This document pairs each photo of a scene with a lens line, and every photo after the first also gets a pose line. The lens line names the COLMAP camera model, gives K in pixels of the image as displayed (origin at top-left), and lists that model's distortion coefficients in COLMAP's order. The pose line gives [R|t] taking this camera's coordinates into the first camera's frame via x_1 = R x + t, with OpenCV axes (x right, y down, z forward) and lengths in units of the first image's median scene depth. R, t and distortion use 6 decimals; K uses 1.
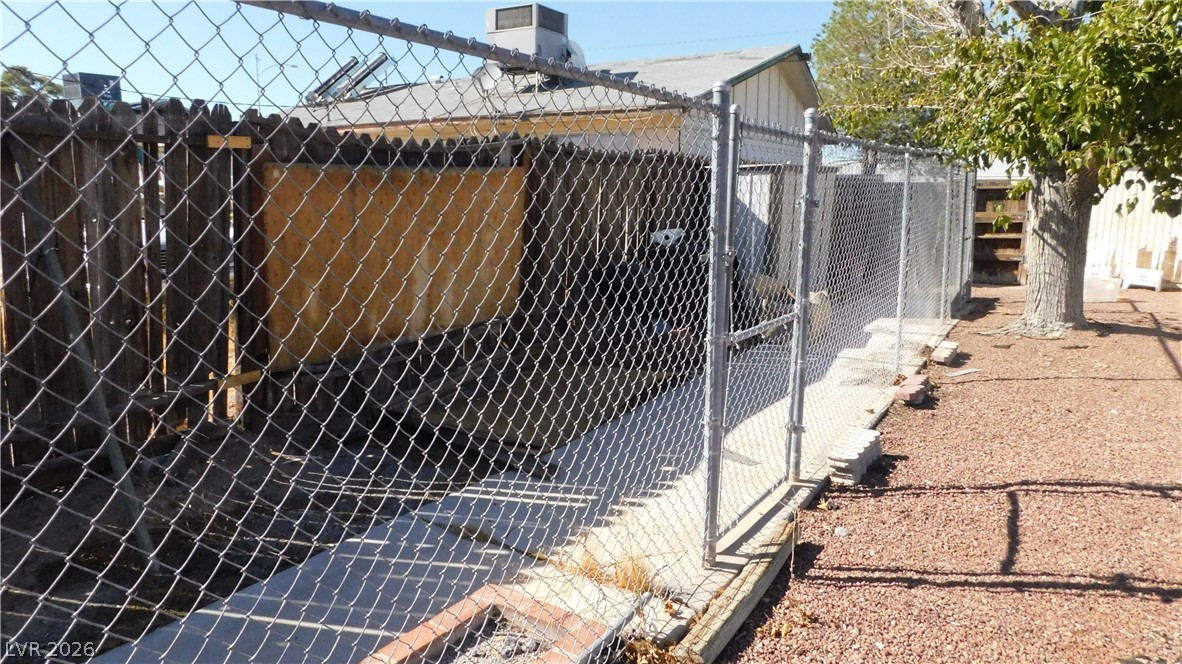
lens RADIAL K [[778.1, 0, 594.8], [0, 778.1, 330.7], [0, 0, 1]] dist [-0.074710, 0.058661]
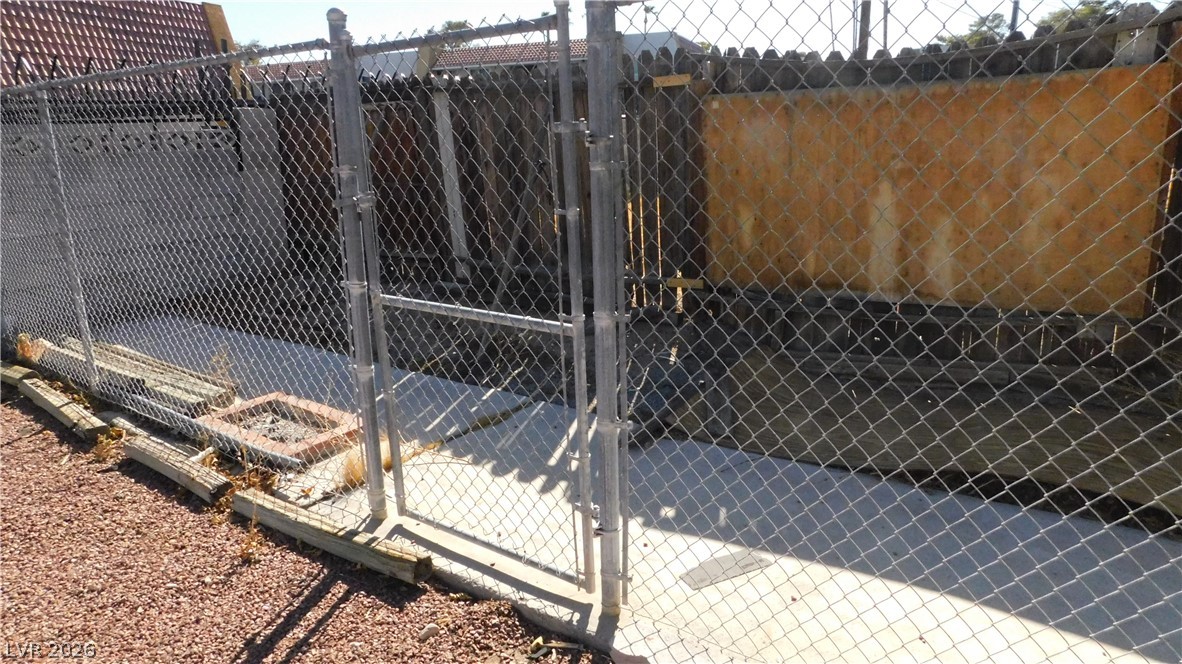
lens RADIAL K [[778.1, 0, 594.8], [0, 778.1, 330.7], [0, 0, 1]] dist [-0.074710, 0.058661]
pose [[-0.085243, 0.261477, -0.961438, 0.719723], [-0.136419, 0.952800, 0.271223, -0.166840], [0.986977, 0.154279, -0.045549, 0.897605]]
